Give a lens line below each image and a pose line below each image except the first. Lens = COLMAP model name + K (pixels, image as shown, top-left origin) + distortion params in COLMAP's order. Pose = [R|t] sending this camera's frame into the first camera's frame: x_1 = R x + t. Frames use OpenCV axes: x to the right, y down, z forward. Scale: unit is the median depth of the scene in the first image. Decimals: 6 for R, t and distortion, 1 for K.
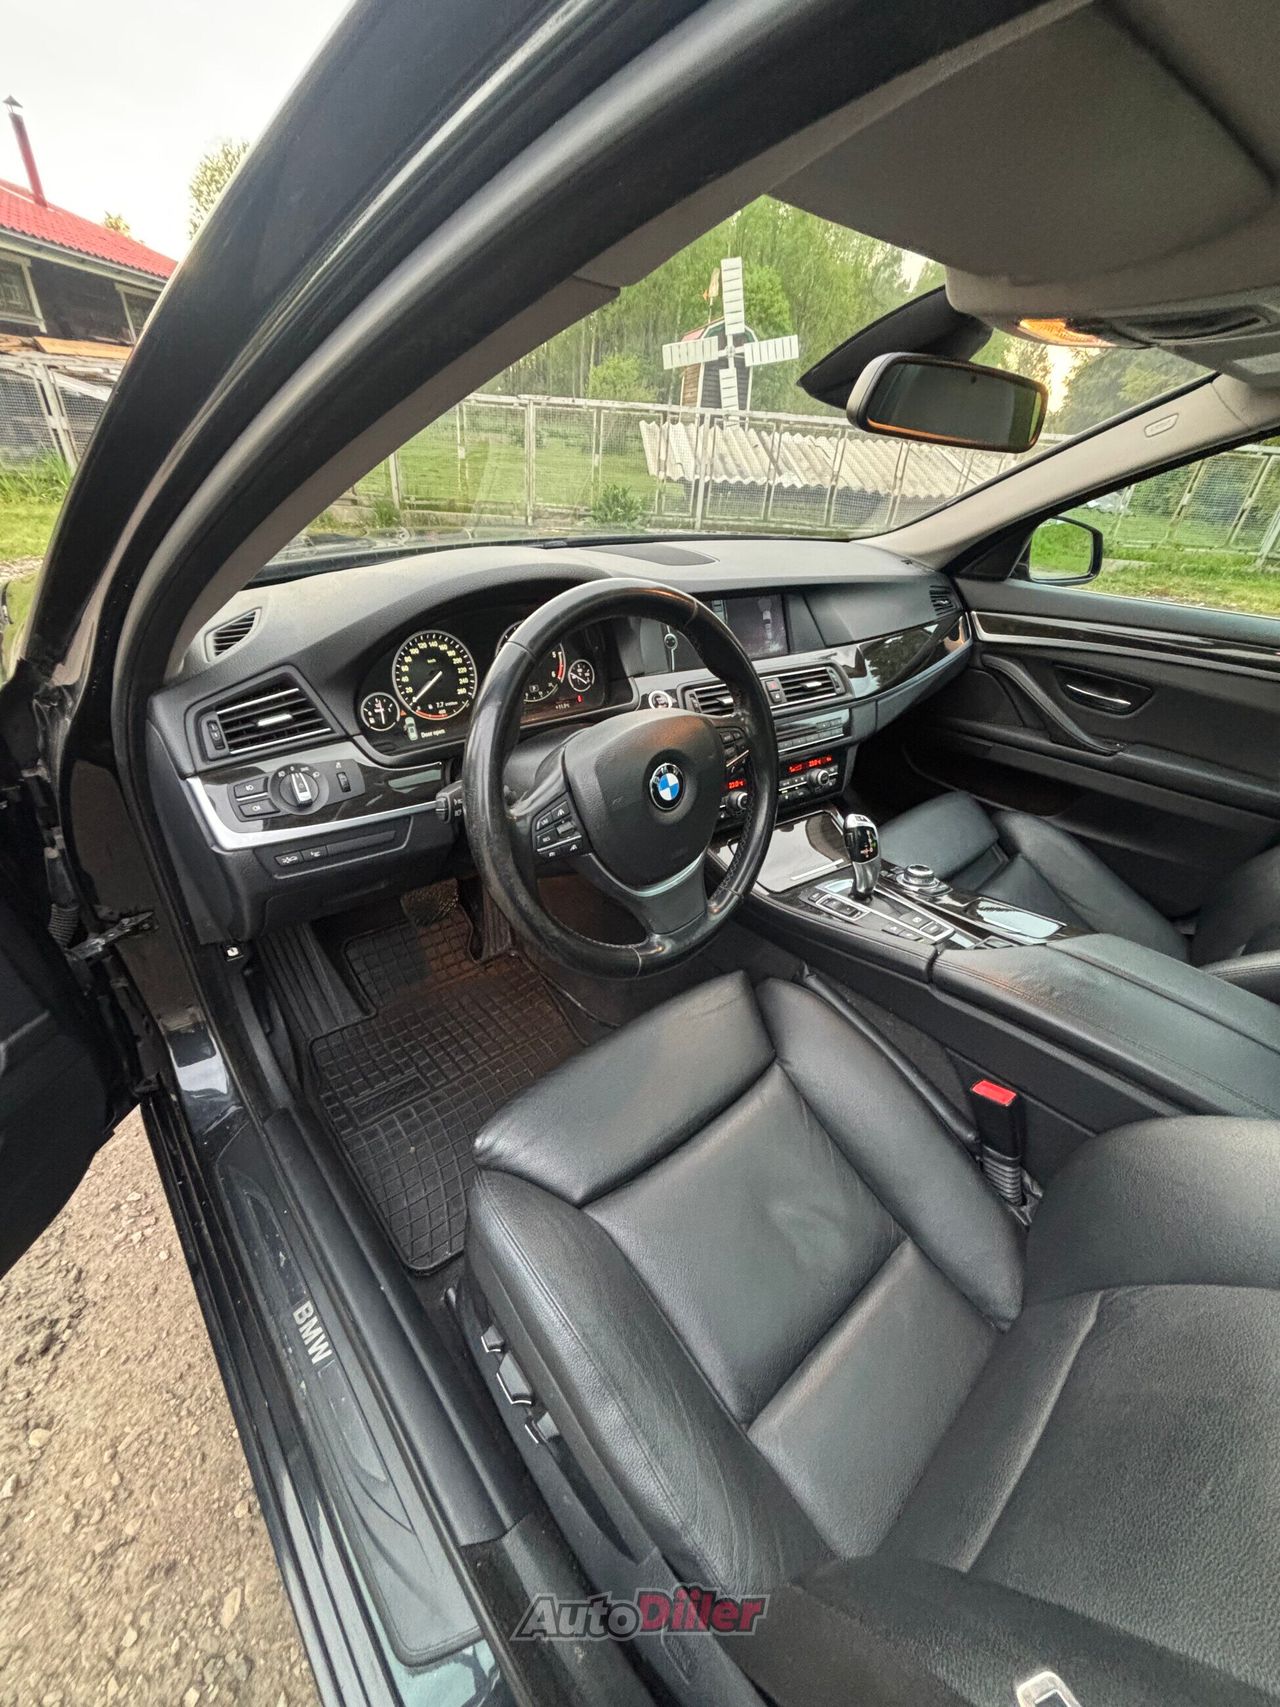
lens RADIAL K [[684.9, 0, 637.6], [0, 684.9, 850.4], [0, 0, 1]] dist [-0.000905, -0.000553]
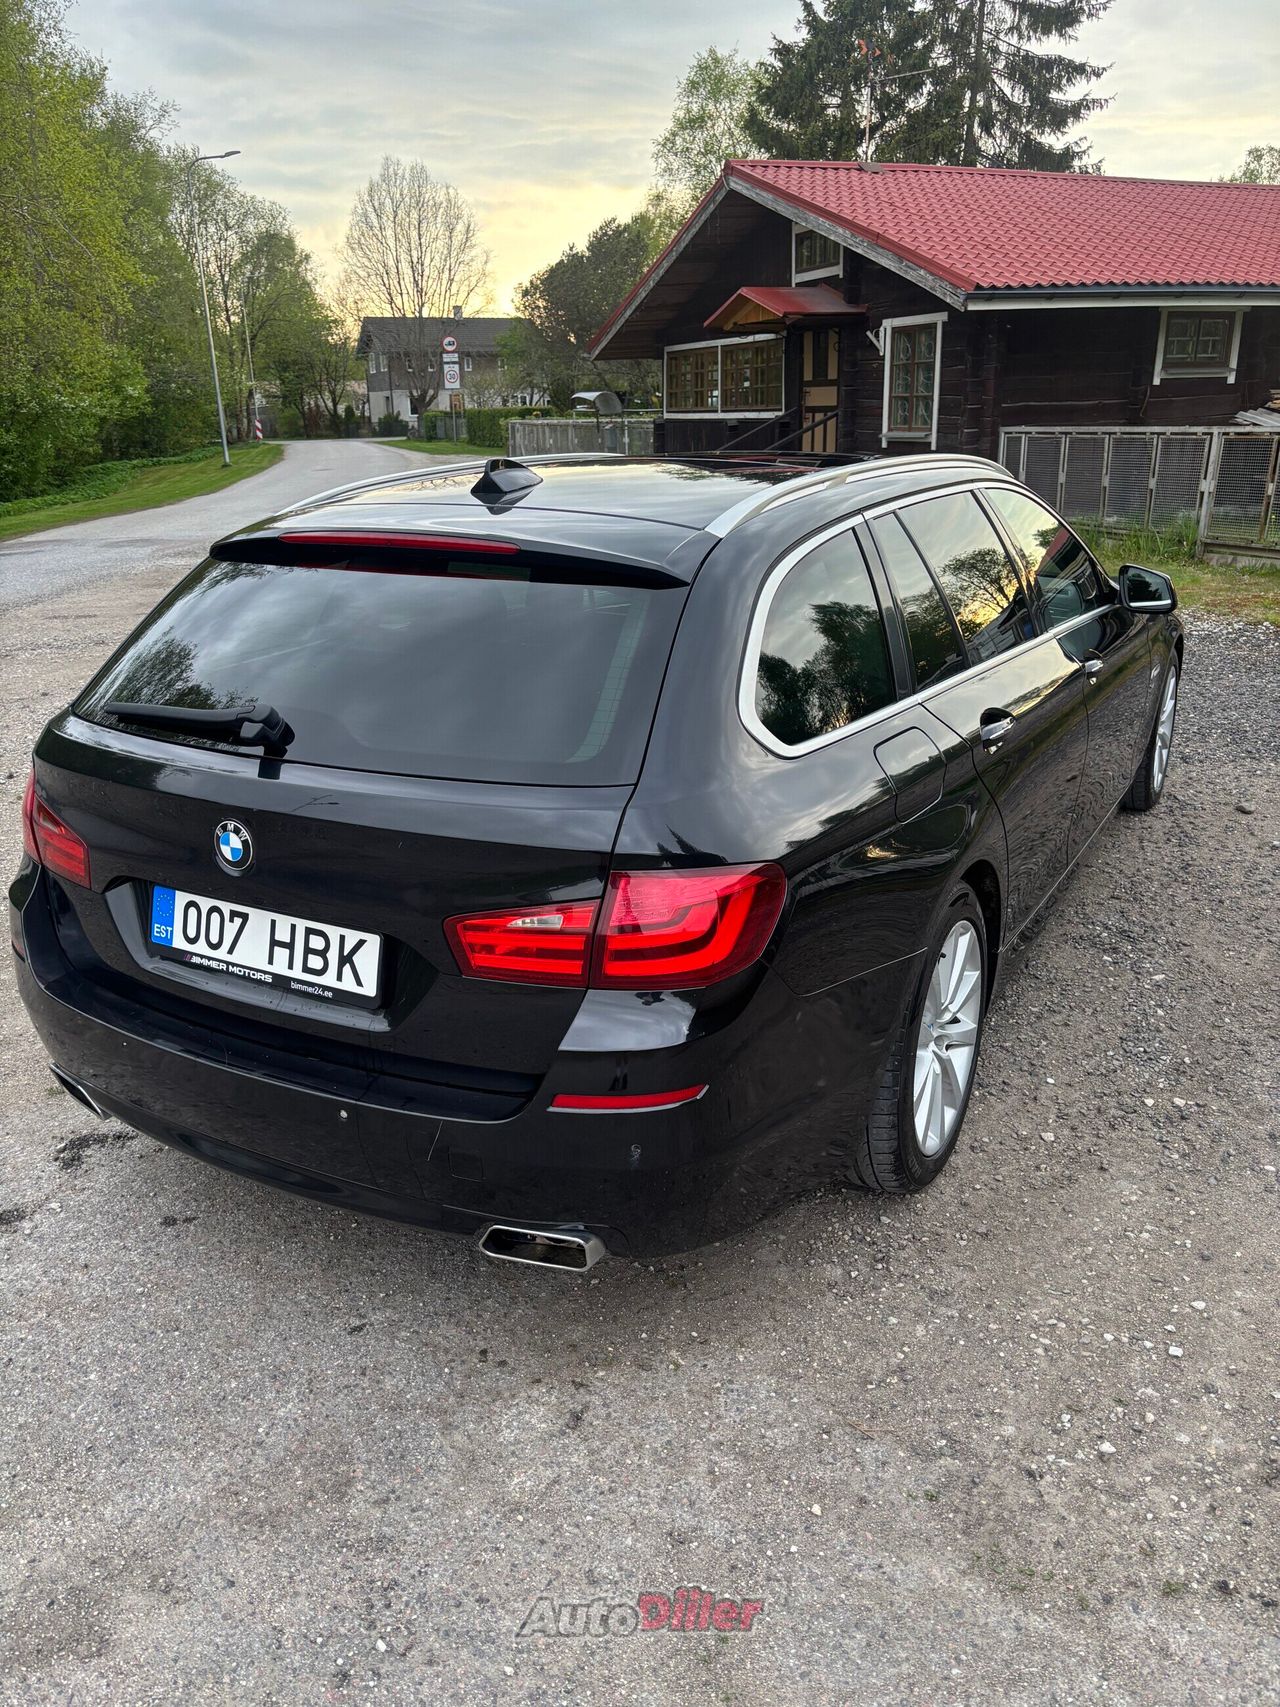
lens RADIAL K [[1291.4, 0, 640.0], [0, 1291.4, 853.5], [0, 0, 1]] dist [-0.006407, 0.046984]
pose [[0.334505, 0.237112, -0.912077, 3.051801], [-0.465251, 0.883212, 0.058977, 0.400188], [0.819541, 0.404617, 0.405755, -0.784105]]
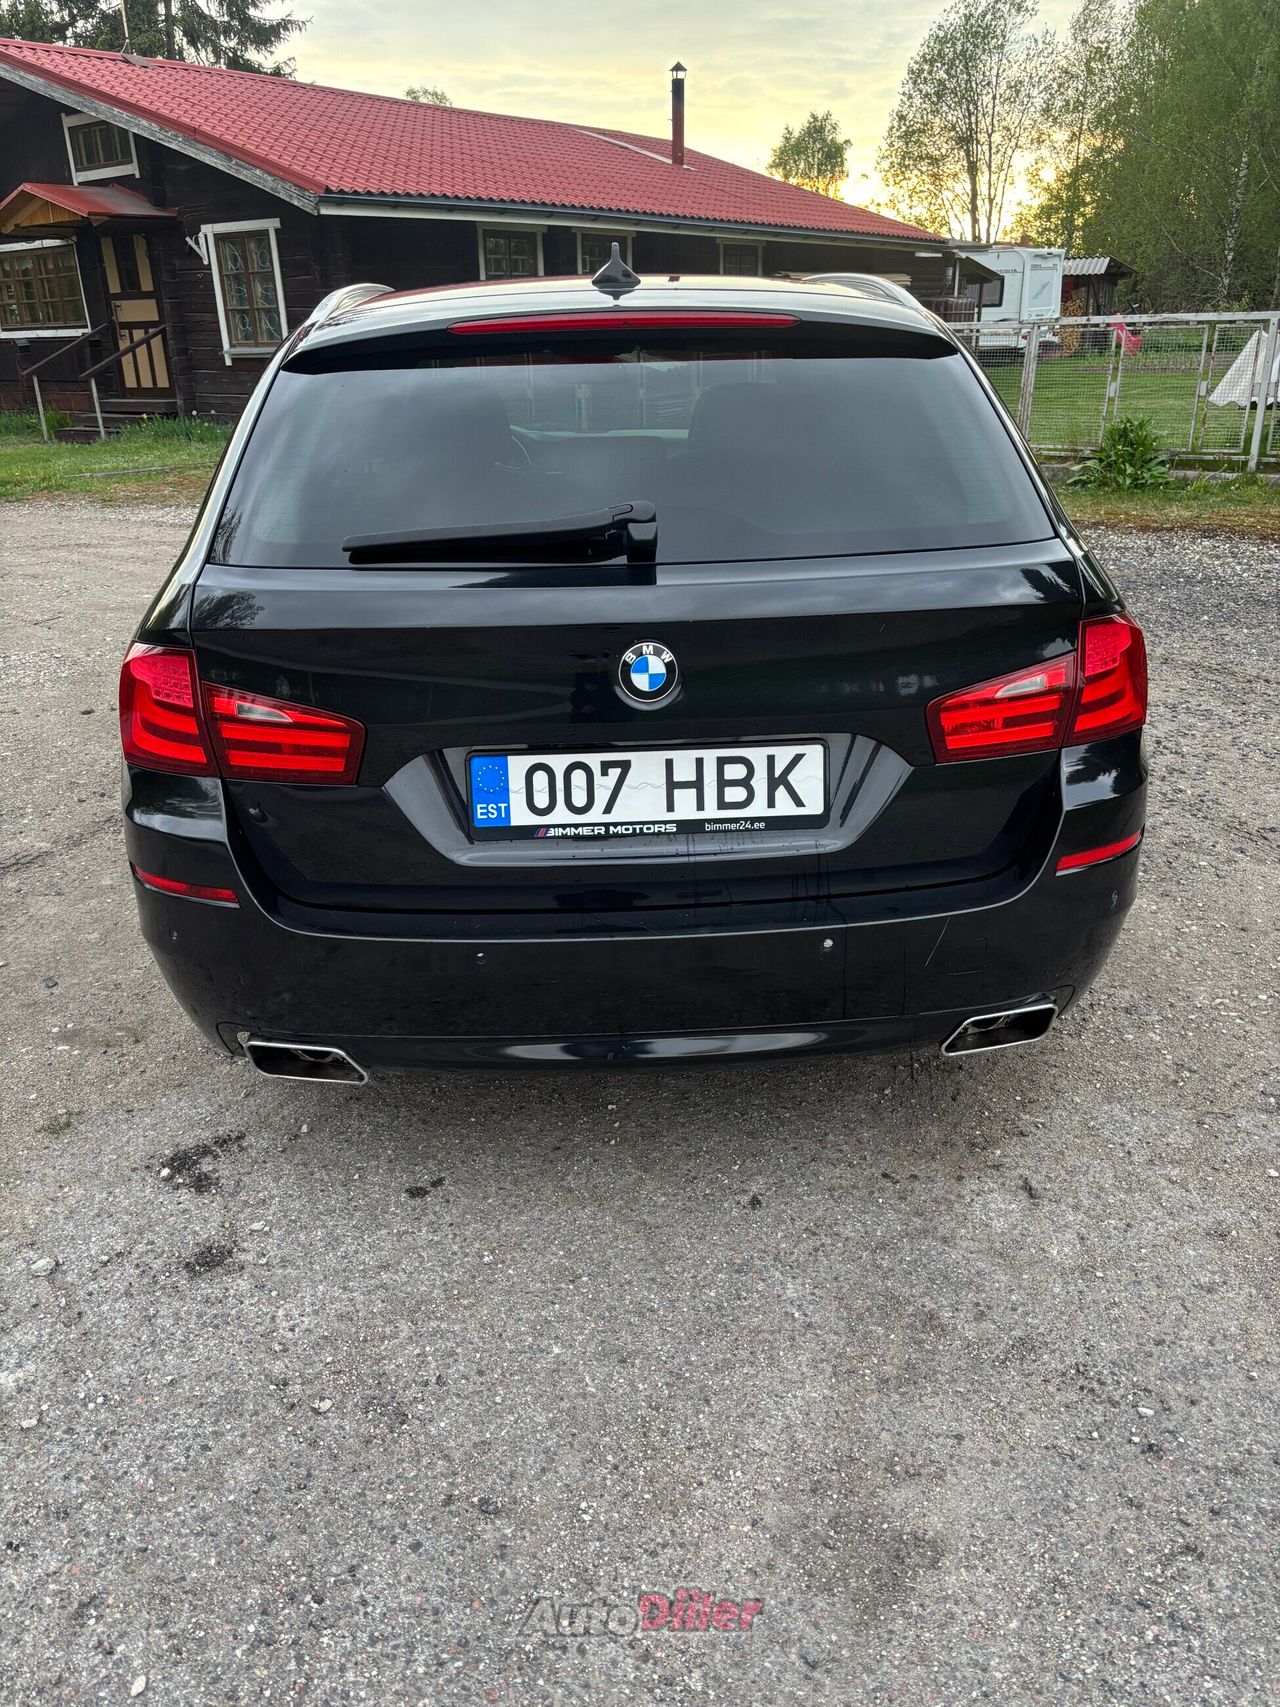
lens RADIAL K [[1280.0, 0, 631.6], [0, 1280.0, 851.8], [0, 0, 1]] dist [0.053831, -0.061240]
pose [[0.780903, 0.153325, -0.605543, 2.302535], [-0.264079, 0.959551, -0.097593, 0.995333], [0.566086, 0.236122, 0.789806, -1.527513]]
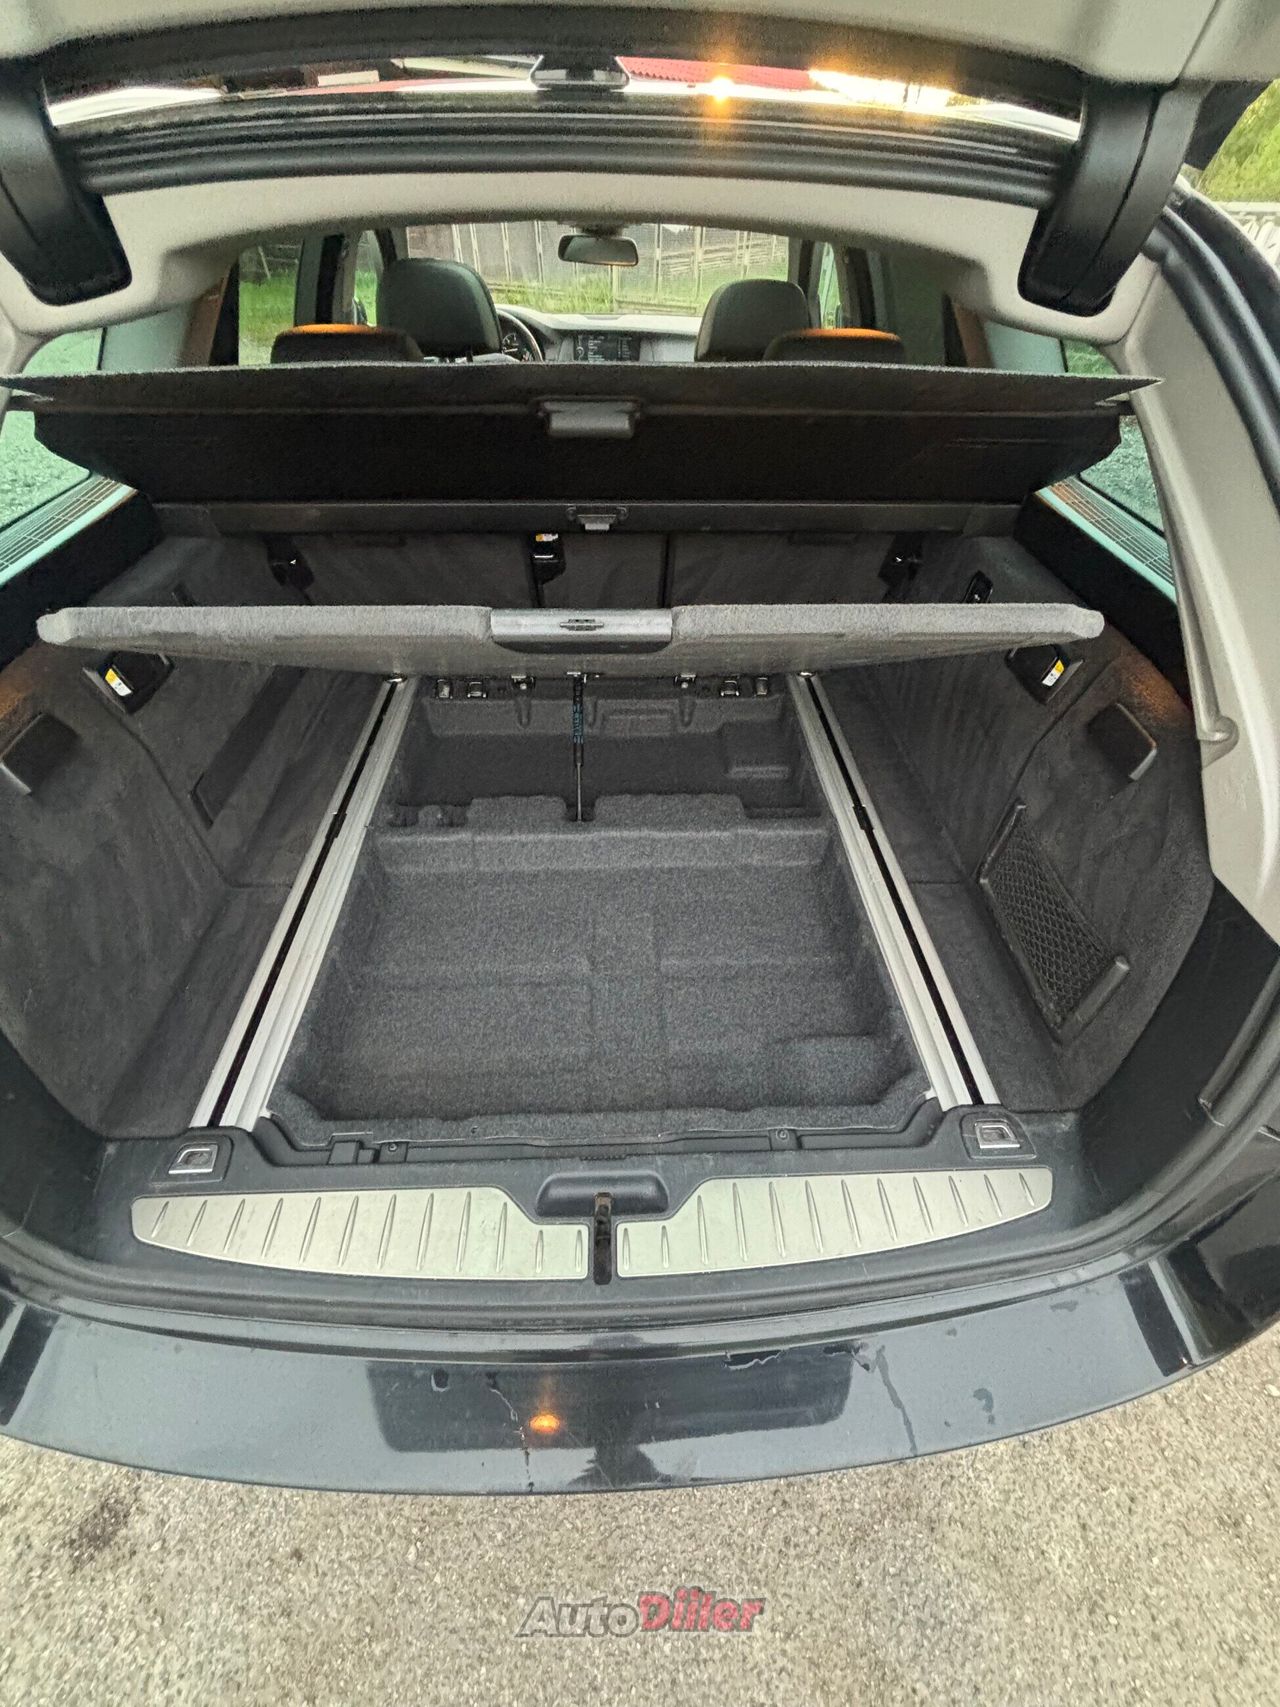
lens RADIAL K [[684.9, 0, 637.6], [0, 684.9, 850.4], [0, 0, 1]] dist [-0.000905, -0.000553]
pose [[0.771359, 0.395903, -0.498263, 1.649289], [-0.301334, 0.916822, 0.261982, 0.496638], [0.560538, -0.051938, 0.826498, -0.815917]]
